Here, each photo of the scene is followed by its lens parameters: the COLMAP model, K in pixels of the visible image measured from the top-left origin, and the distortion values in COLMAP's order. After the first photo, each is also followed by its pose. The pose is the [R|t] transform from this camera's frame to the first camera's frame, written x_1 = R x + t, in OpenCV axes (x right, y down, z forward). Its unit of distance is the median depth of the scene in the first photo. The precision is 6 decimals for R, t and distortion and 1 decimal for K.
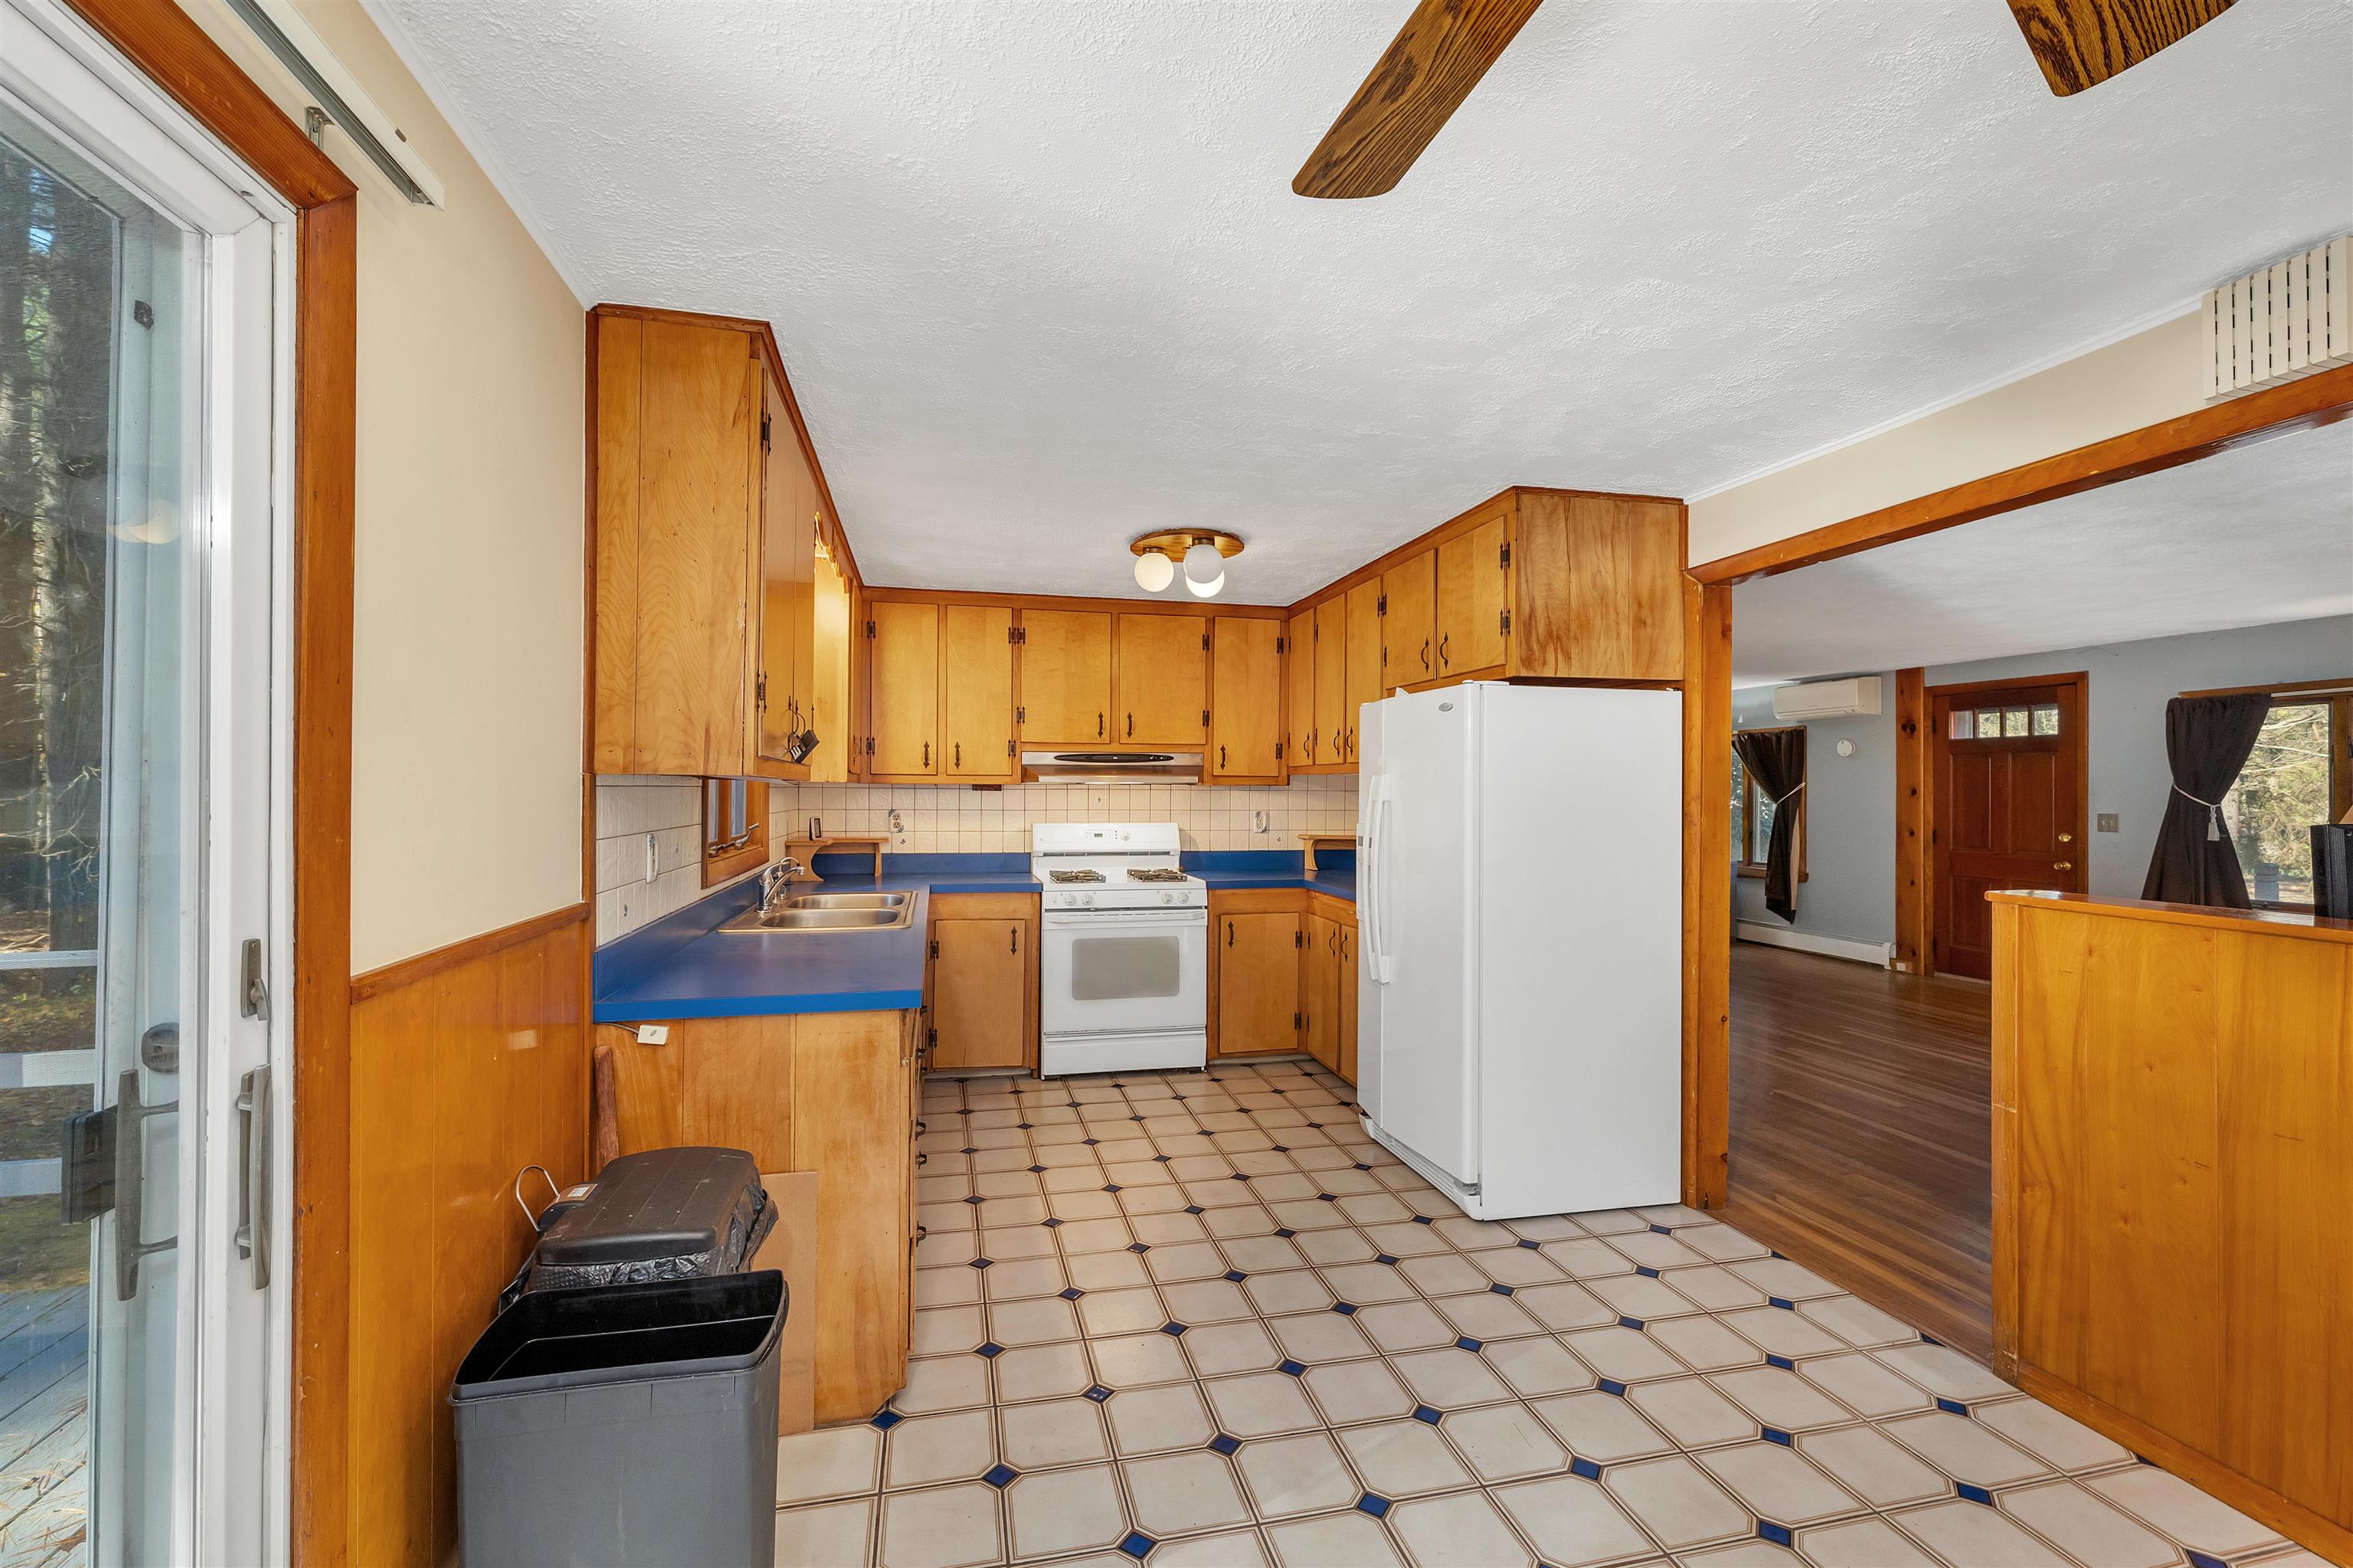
lens RADIAL K [[965.2, 0, 1215.8], [0, 965.2, 787.1], [0, 0, 1]] dist [-0.000962, -0.000060]
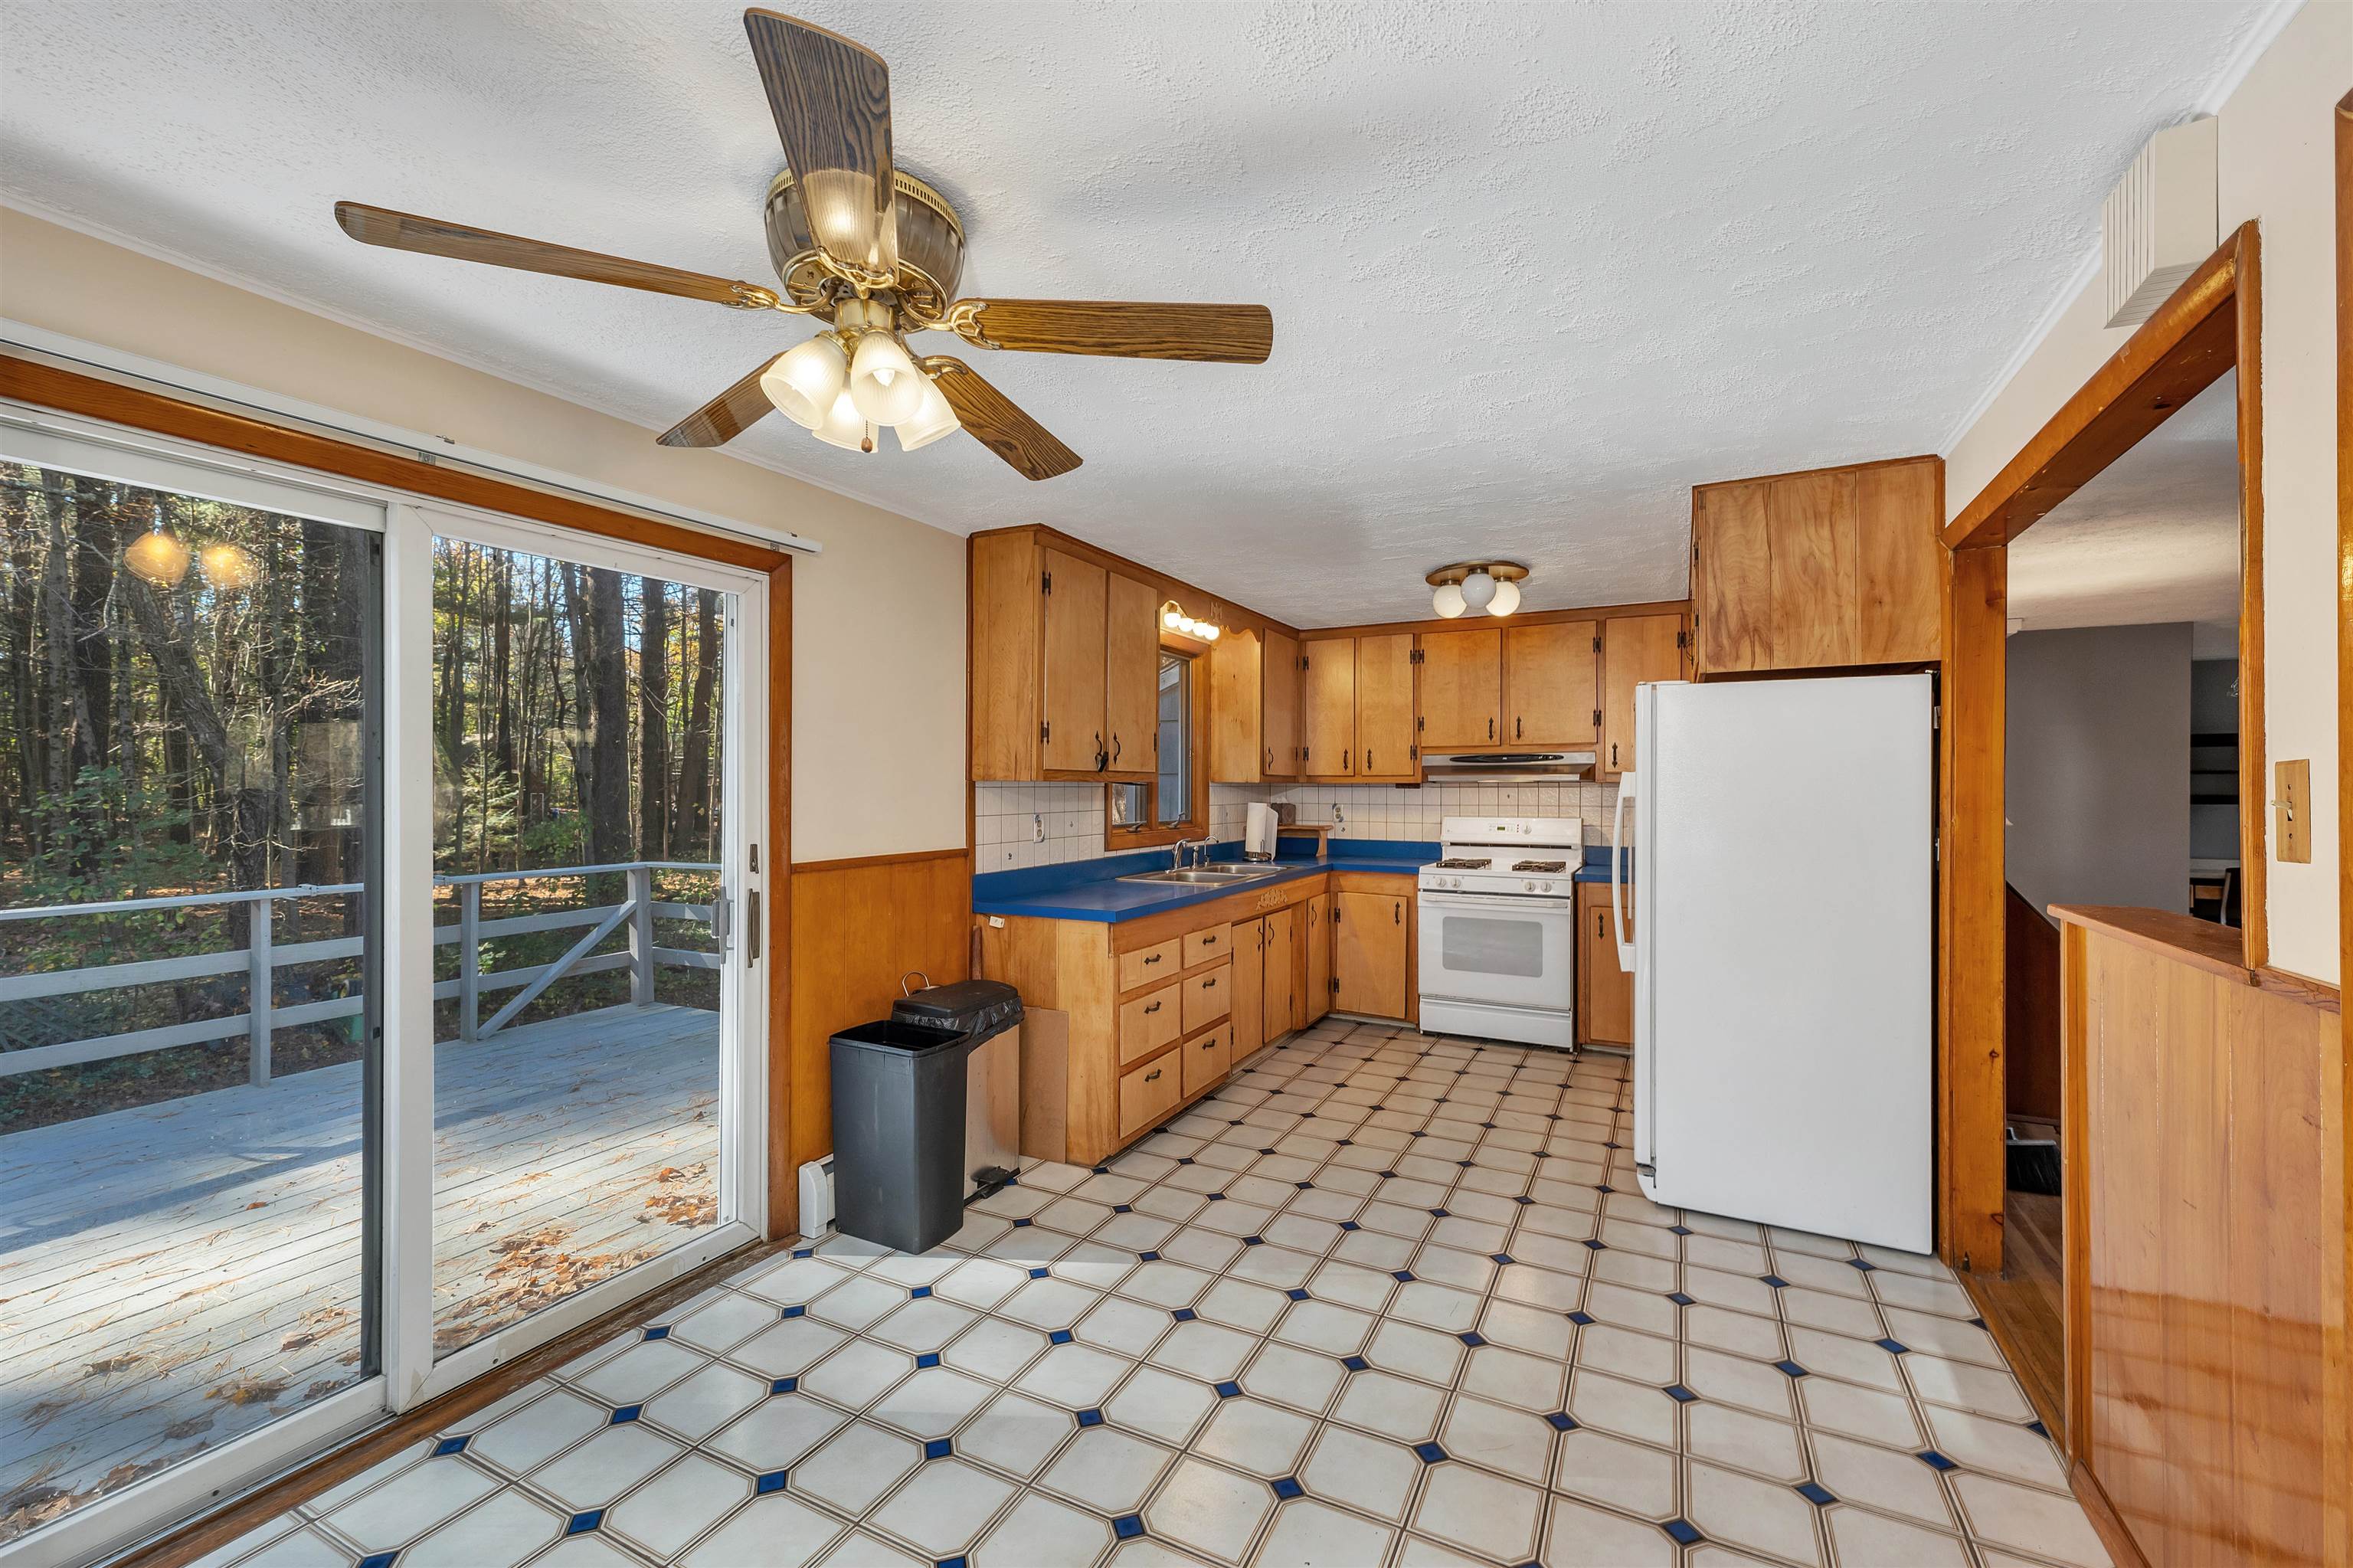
lens RADIAL K [[986.4, 0, 1246.9], [0, 986.4, 785.0], [0, 0, 1]] dist [0.000685, 0.000035]
pose [[0.775195, -0.004698, -0.631705, 0.410847], [0.005338, 0.999985, -0.000887, -0.000505], [0.631700, -0.002685, 0.775208, -0.066447]]
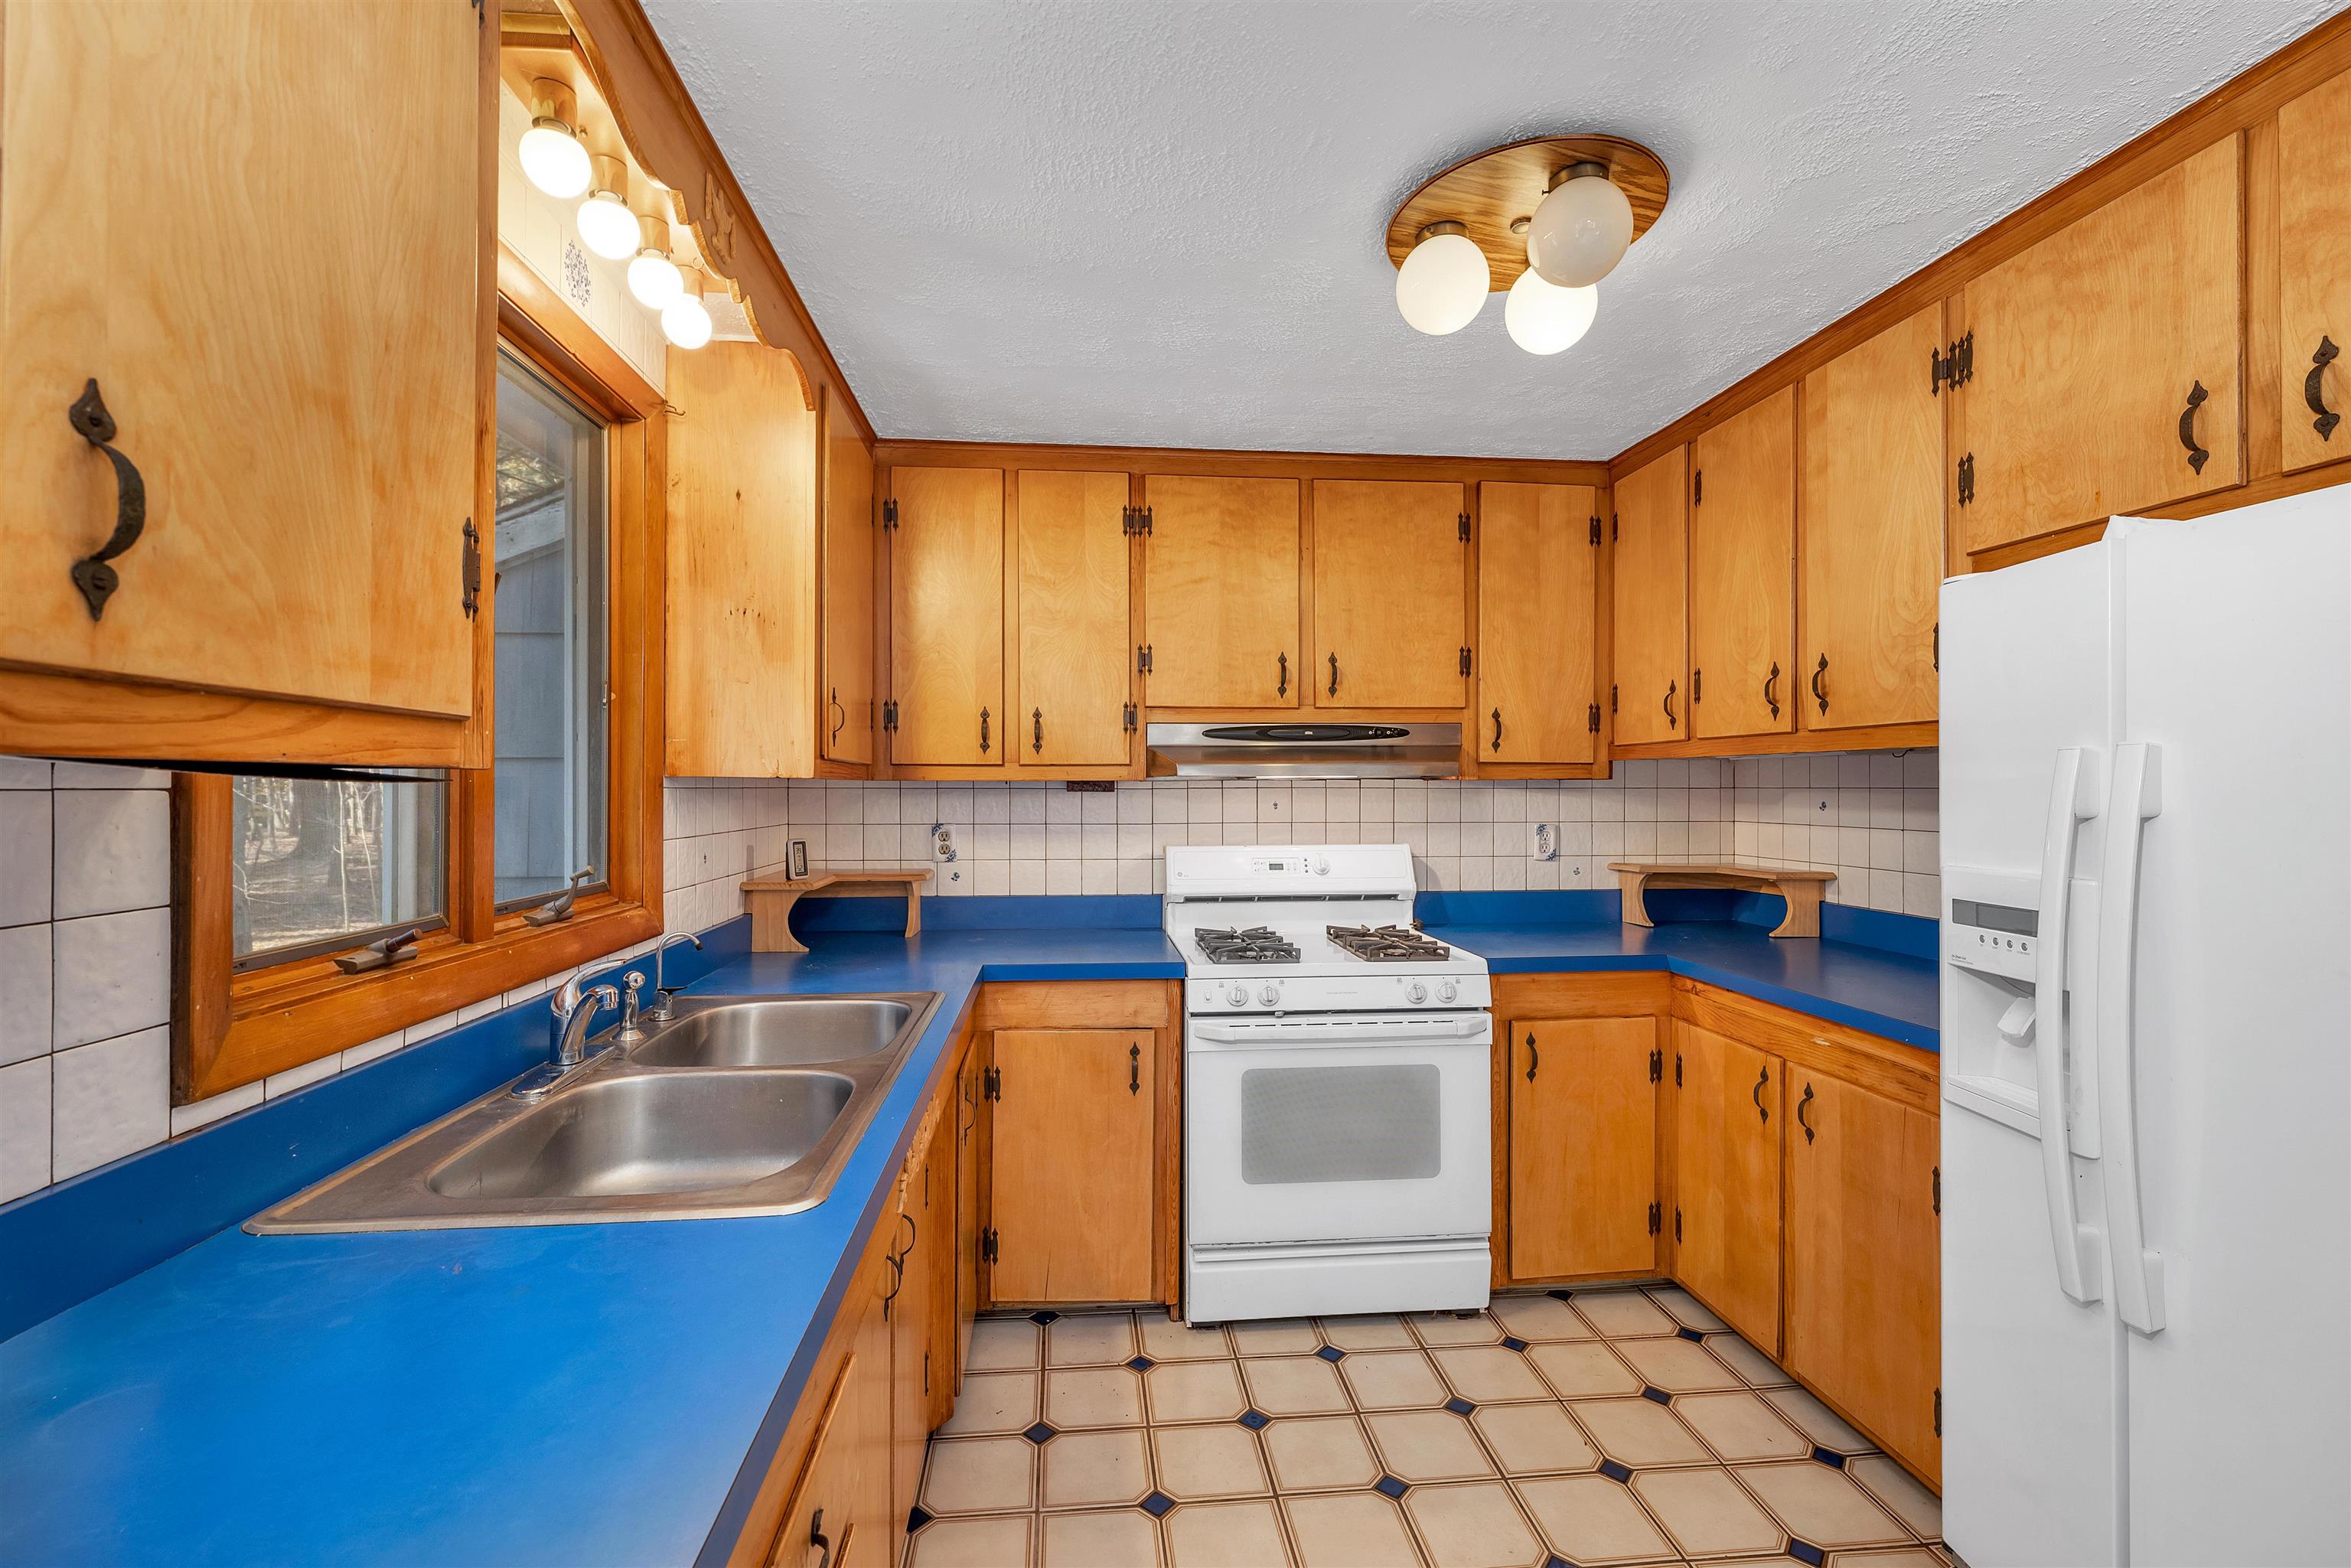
lens RADIAL K [[977.7, 0, 1164.9], [0, 977.7, 789.8], [0, 0, 1]] dist [-0.001007, 0.000070]
pose [[0.983536, -0.005516, -0.180629, -0.090307], [0.006181, 0.999976, 0.003117, 0.001008], [0.180607, -0.004182, 0.983546, 0.452965]]
